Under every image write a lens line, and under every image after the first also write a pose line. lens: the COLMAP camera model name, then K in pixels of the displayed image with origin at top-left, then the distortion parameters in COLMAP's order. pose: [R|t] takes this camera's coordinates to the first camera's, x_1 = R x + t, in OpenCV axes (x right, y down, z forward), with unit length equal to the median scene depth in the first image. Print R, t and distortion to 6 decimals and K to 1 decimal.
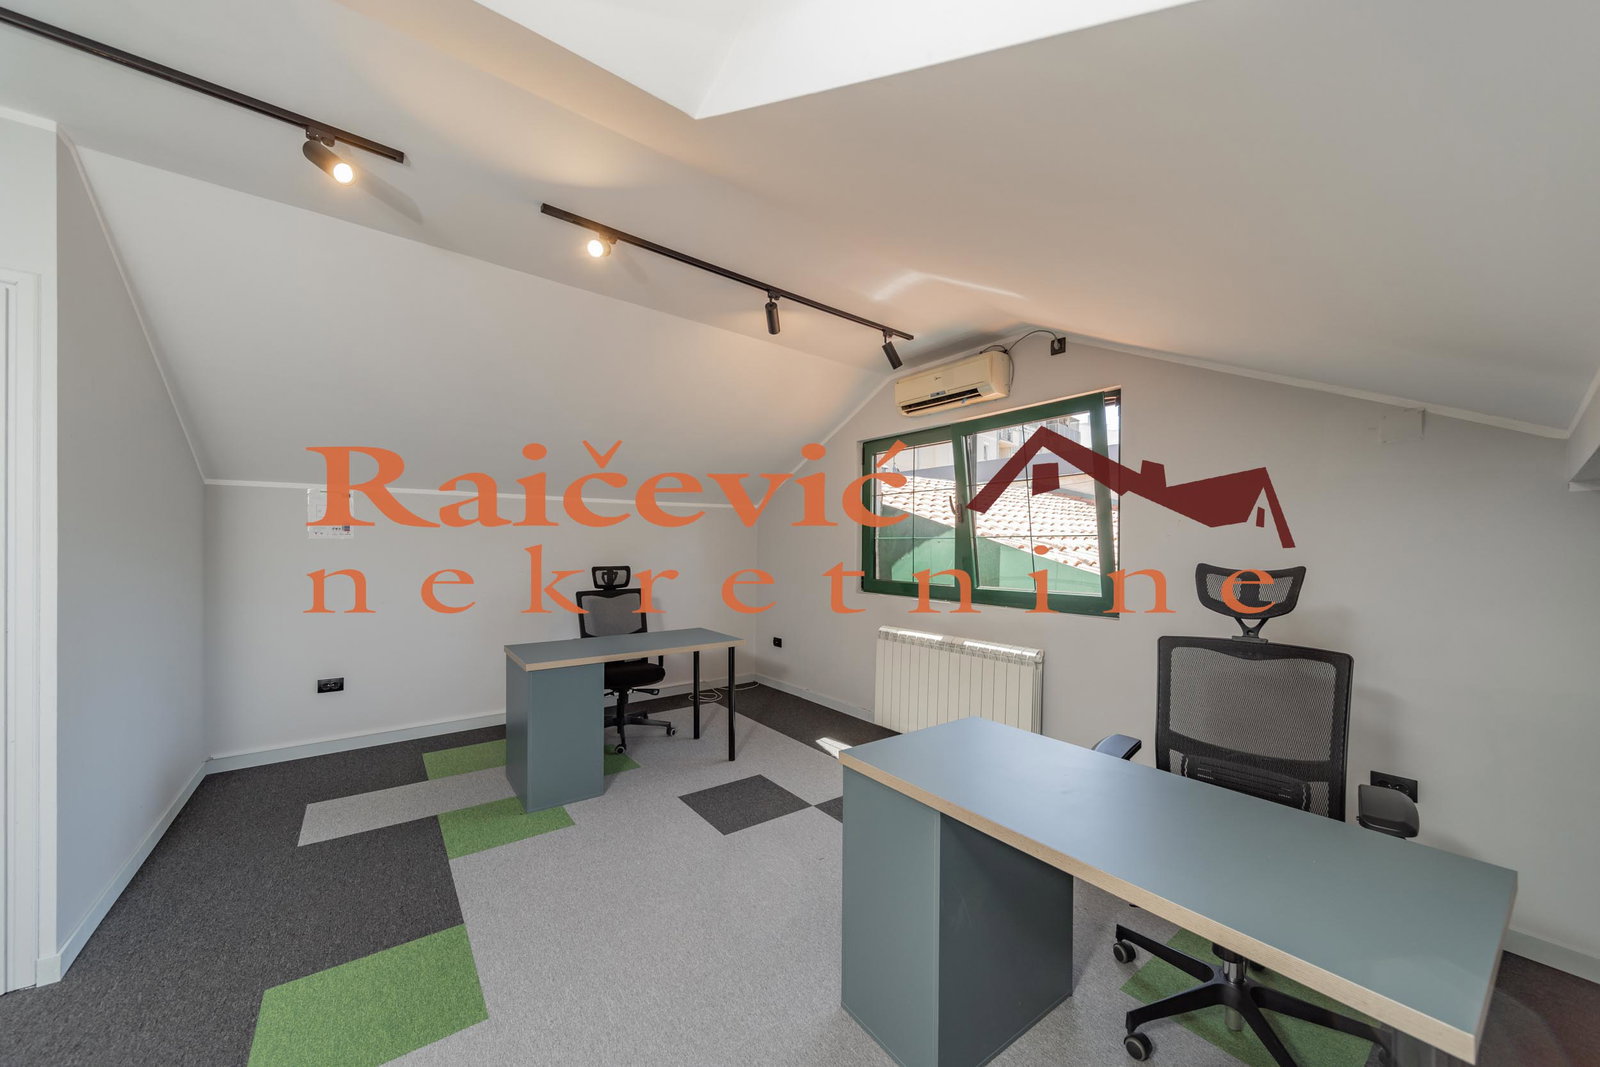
lens RADIAL K [[586.4, 0, 790.8], [0, 586.4, 544.4], [0, 0, 1]] dist [-0.000006, -0.000148]
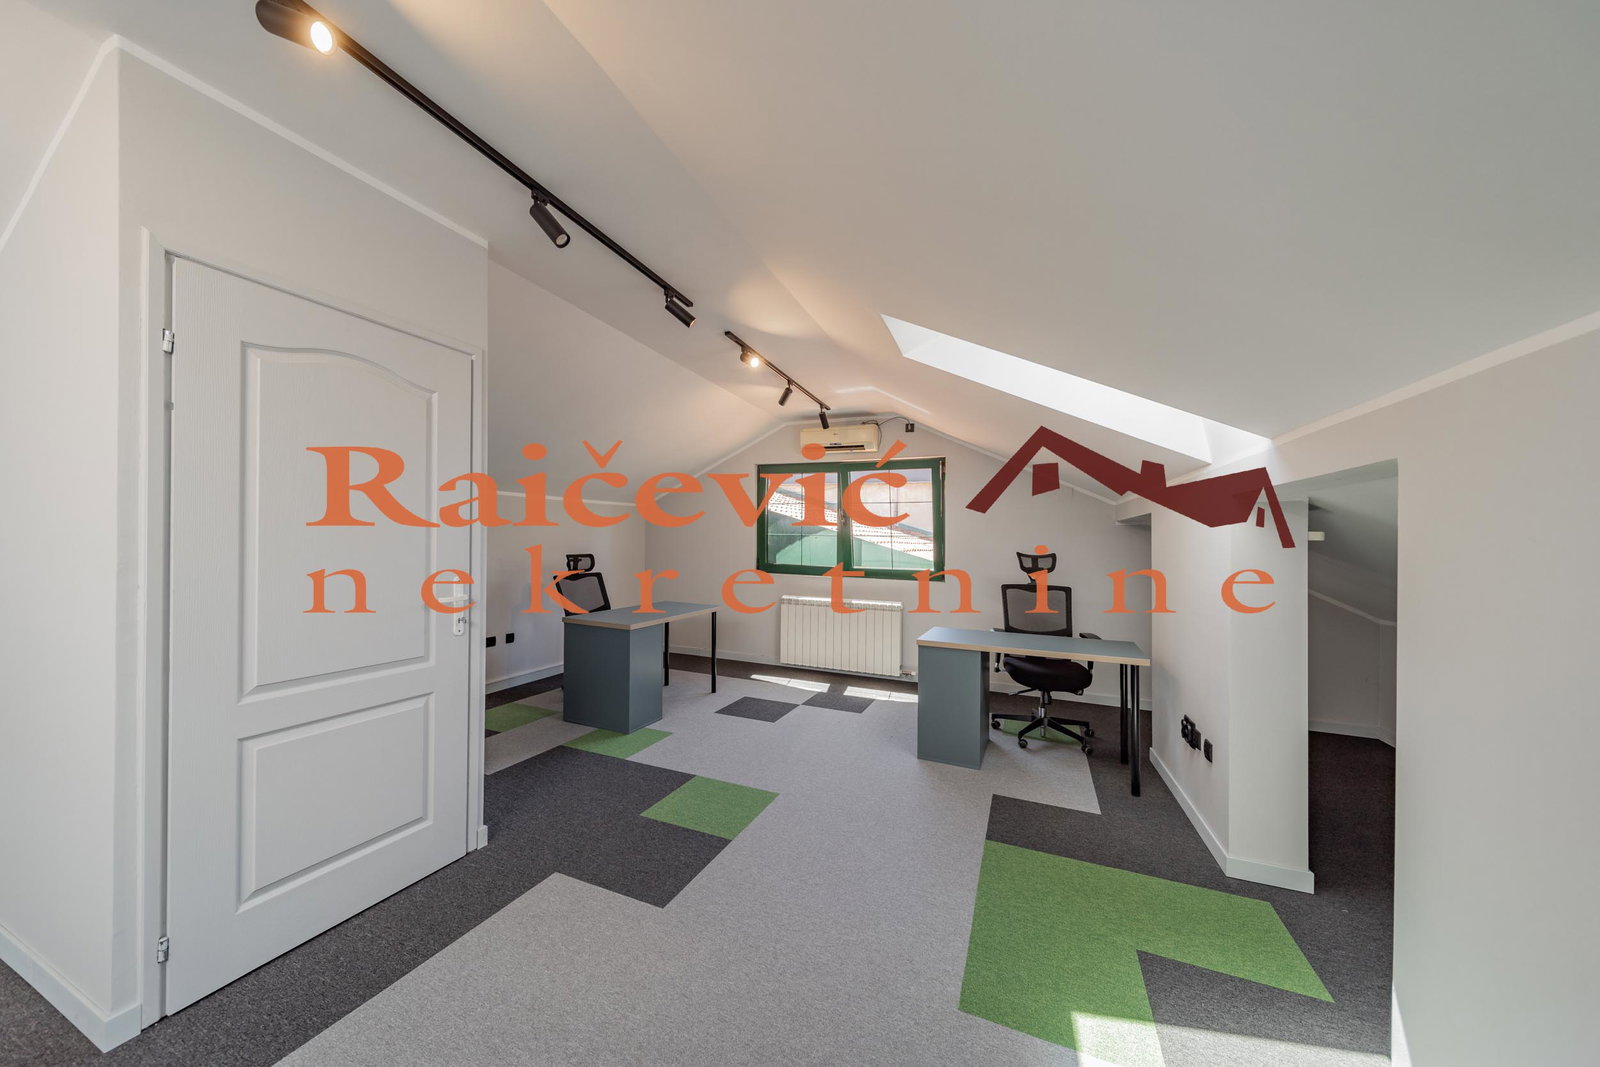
lens RADIAL K [[560.7, 0, 779.7], [0, 560.7, 527.3], [0, 0, 1]] dist [-0.000007, -0.000019]
pose [[0.880901, 0.021386, 0.472817, -0.622597], [-0.015243, 0.999742, -0.016820, -0.006827], [-0.473055, 0.007610, 0.881000, -0.265594]]
